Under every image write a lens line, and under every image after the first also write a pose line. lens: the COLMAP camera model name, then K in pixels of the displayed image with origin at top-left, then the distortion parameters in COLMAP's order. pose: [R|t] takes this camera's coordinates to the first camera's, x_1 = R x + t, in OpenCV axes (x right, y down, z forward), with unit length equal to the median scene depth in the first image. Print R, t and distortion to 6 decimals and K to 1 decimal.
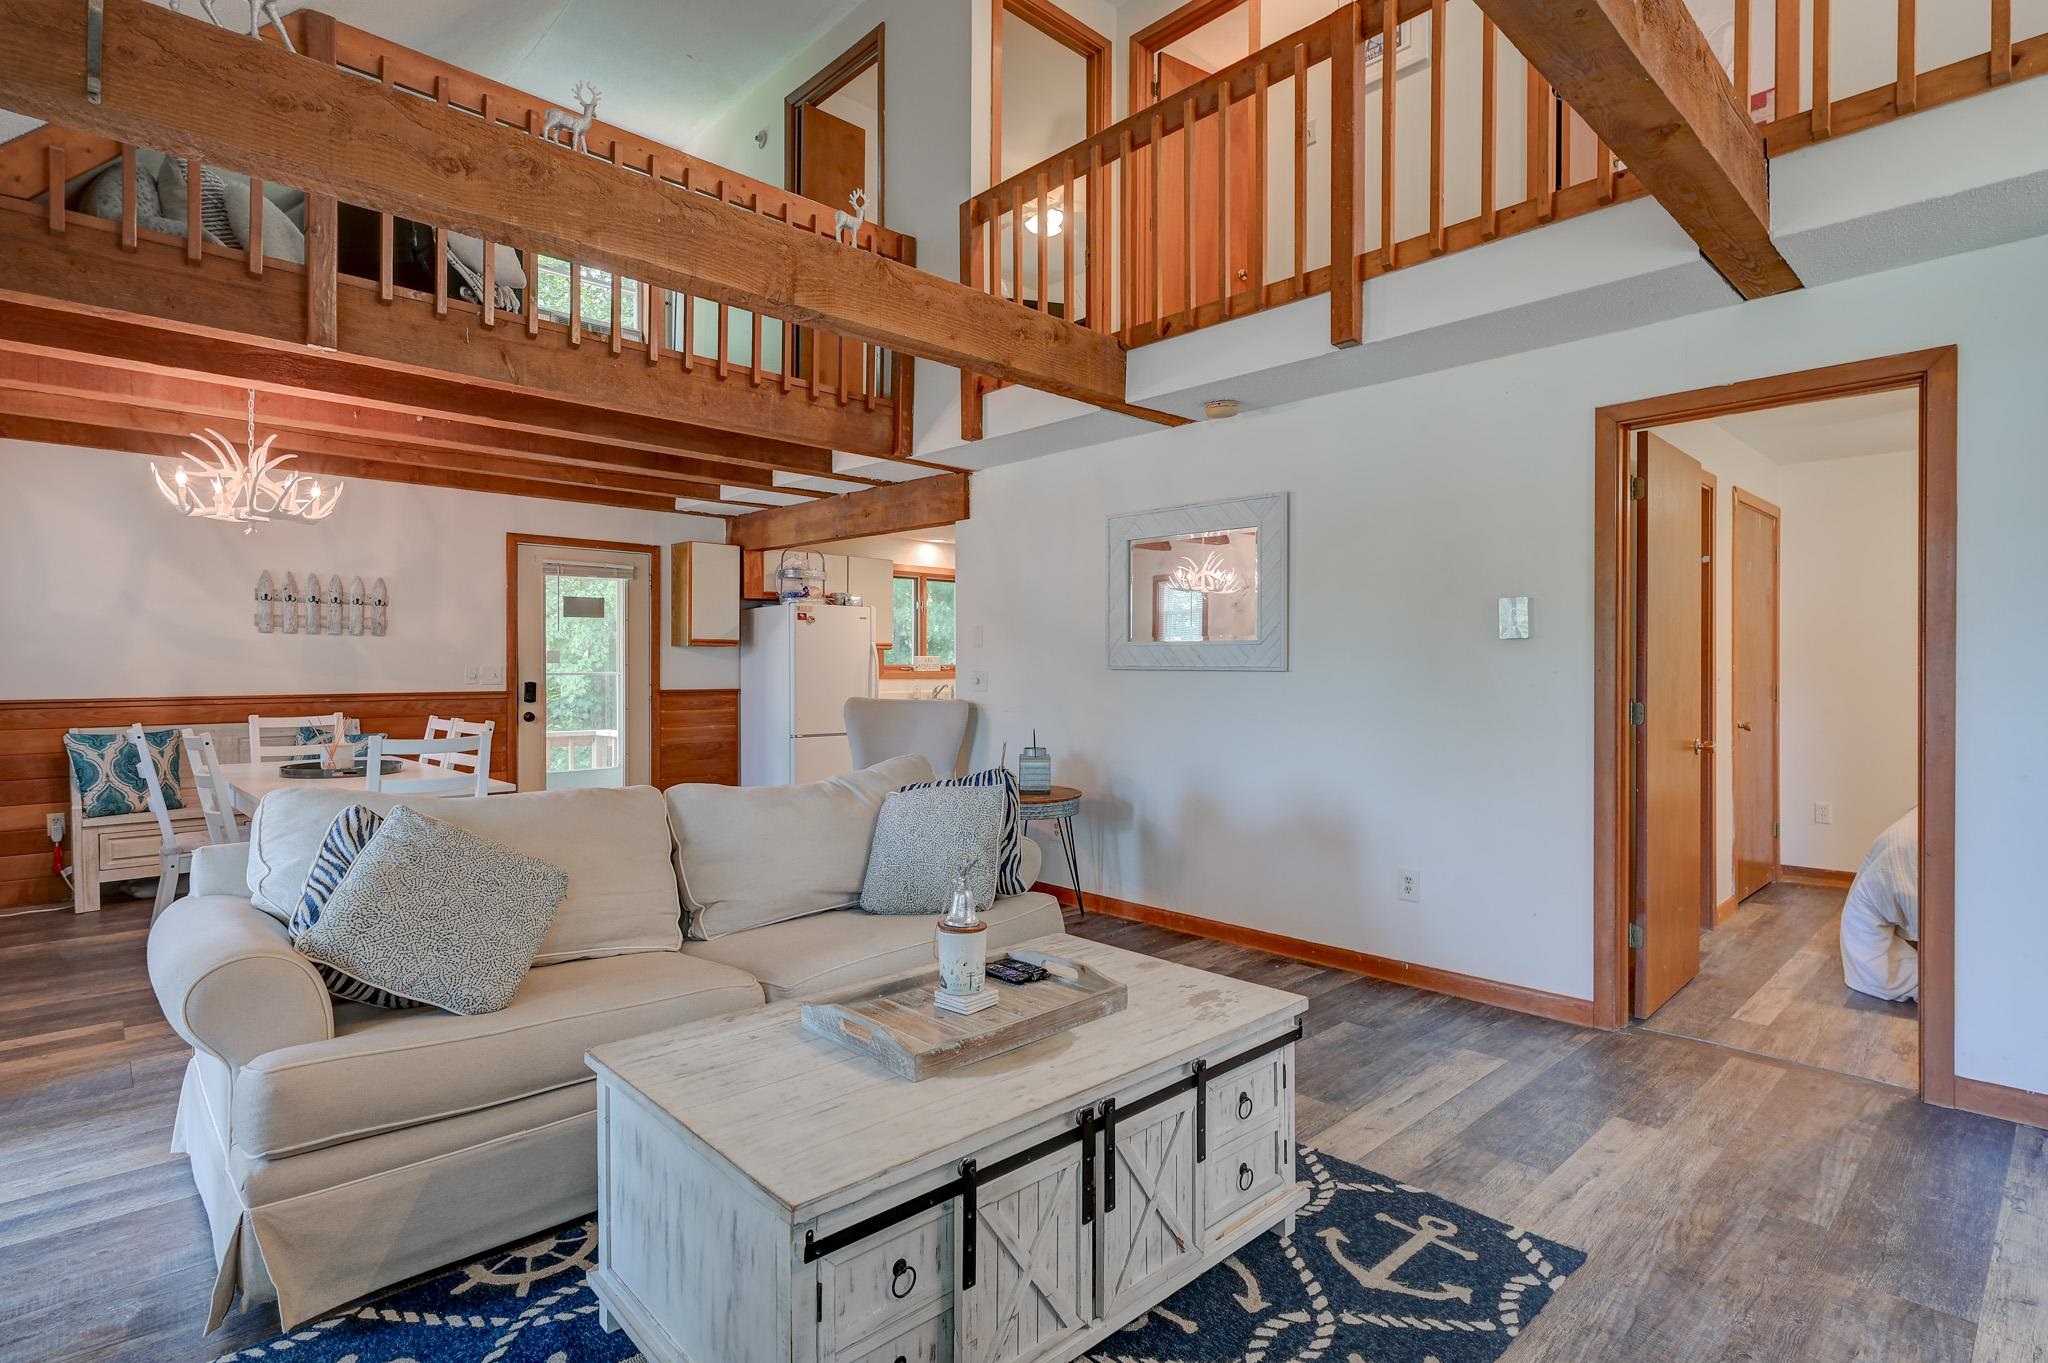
lens RADIAL K [[1014.7, 0, 1020.8], [0, 1014.7, 673.2], [0, 0, 1]] dist [0.000490, -0.000150]
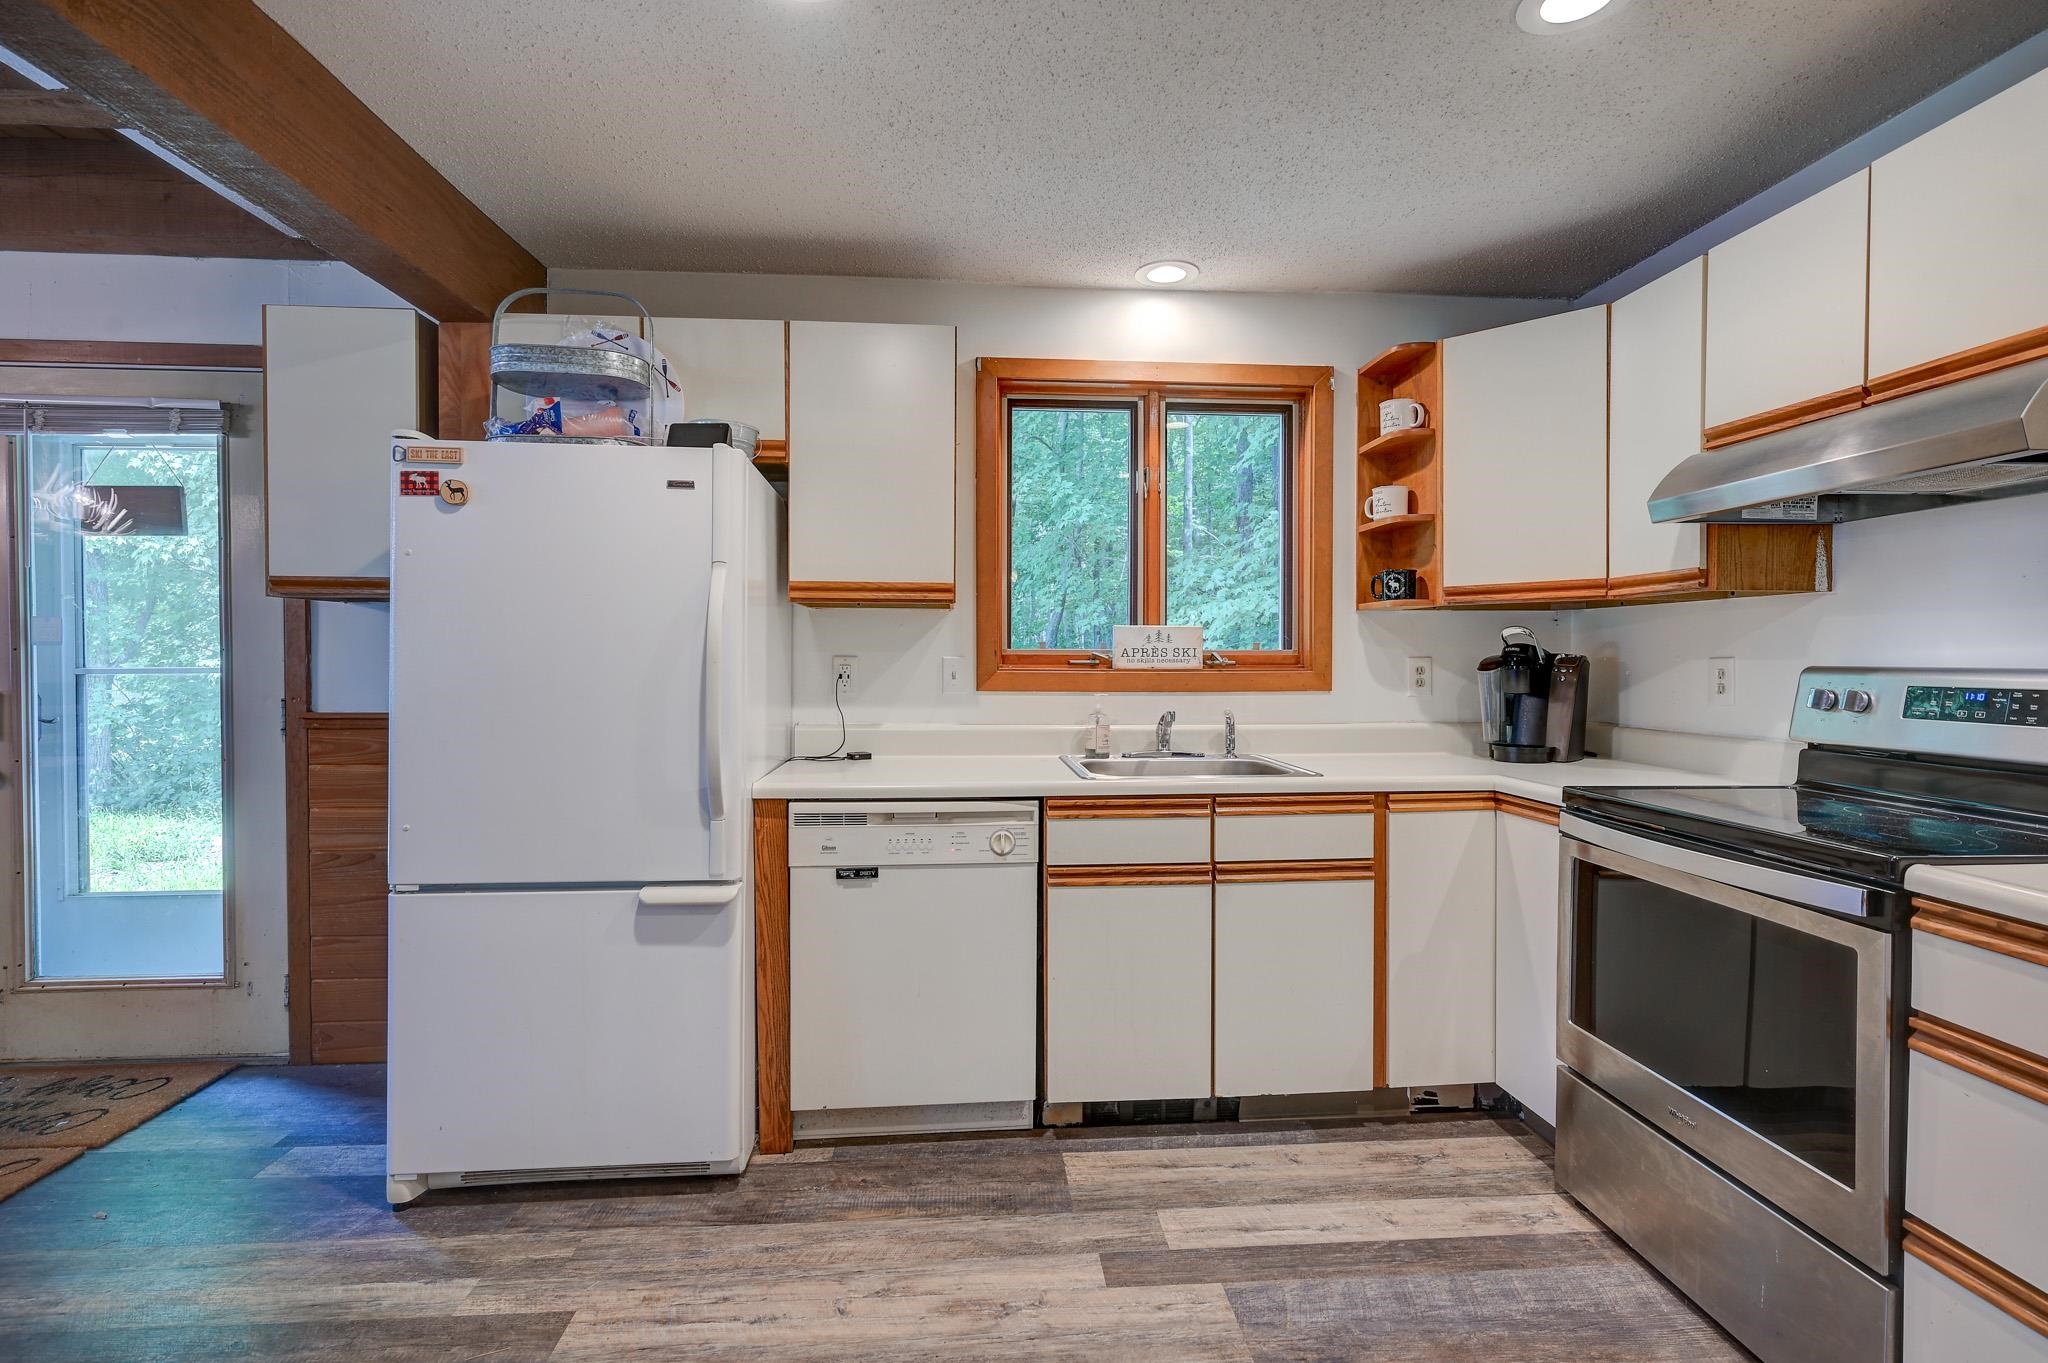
lens RADIAL K [[950.4, 0, 1056.6], [0, 950.4, 670.7], [0, 0, 1]] dist [0.001283, 0.000354]
pose [[0.774809, 0.010060, -0.632115, 0.128410], [-0.004899, 0.999939, 0.009910, -0.006490], [0.632176, -0.004581, 0.774811, 1.112073]]
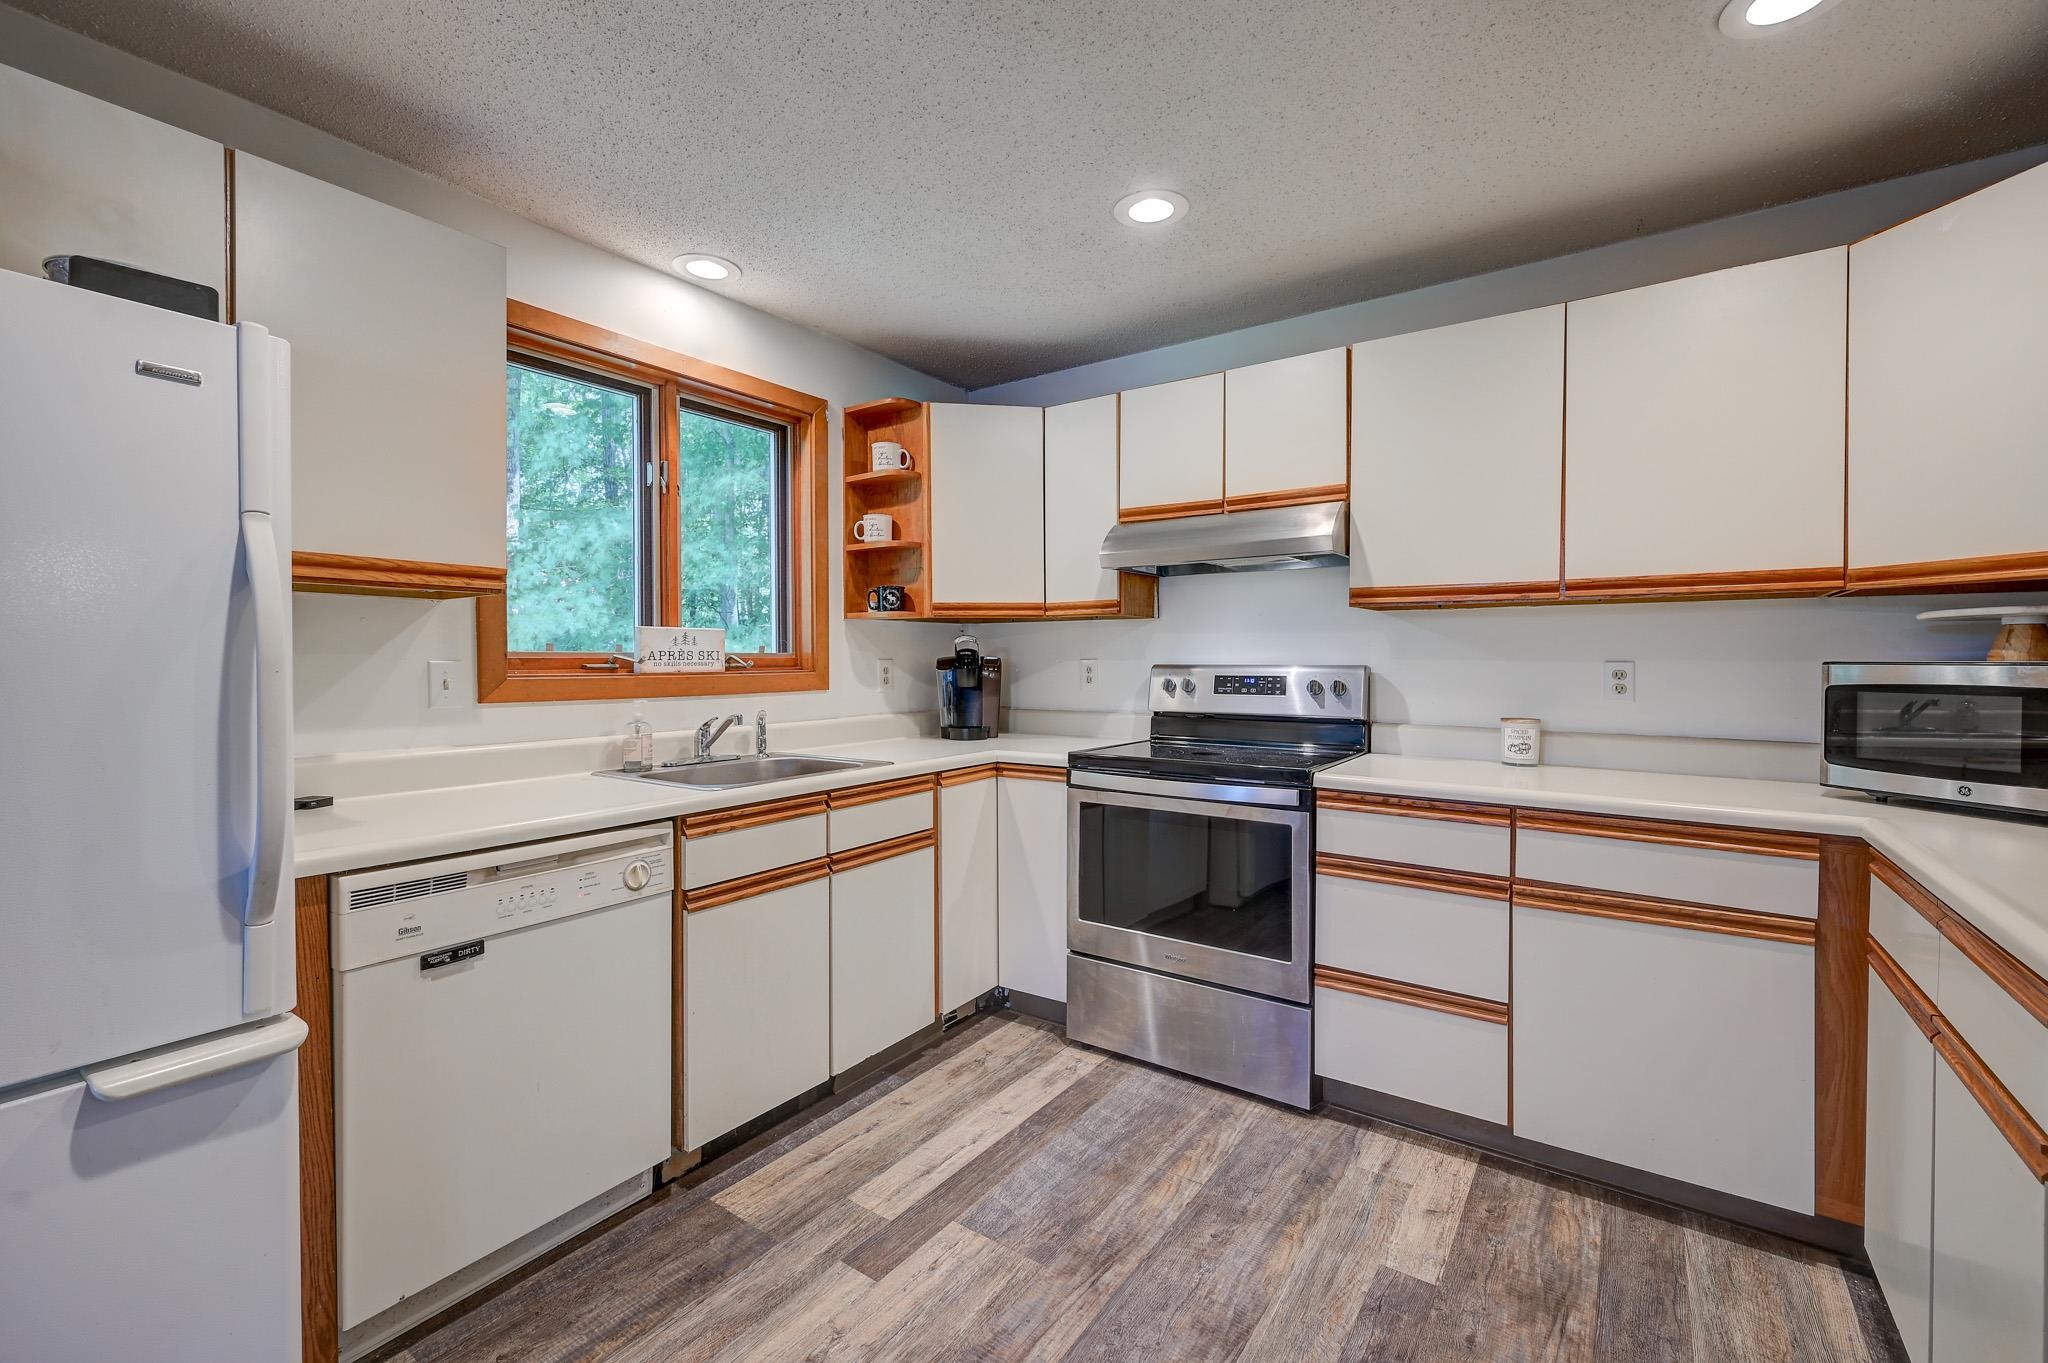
lens RADIAL K [[850.7, 0, 1027.2], [0, 850.7, 665.3], [0, 0, 1]] dist [0.000786, 0.000062]
pose [[0.981193, -0.002772, 0.193008, -0.053387], [0.002239, 0.999993, 0.002980, -0.007221], [-0.193015, -0.002492, 0.981193, 1.077152]]
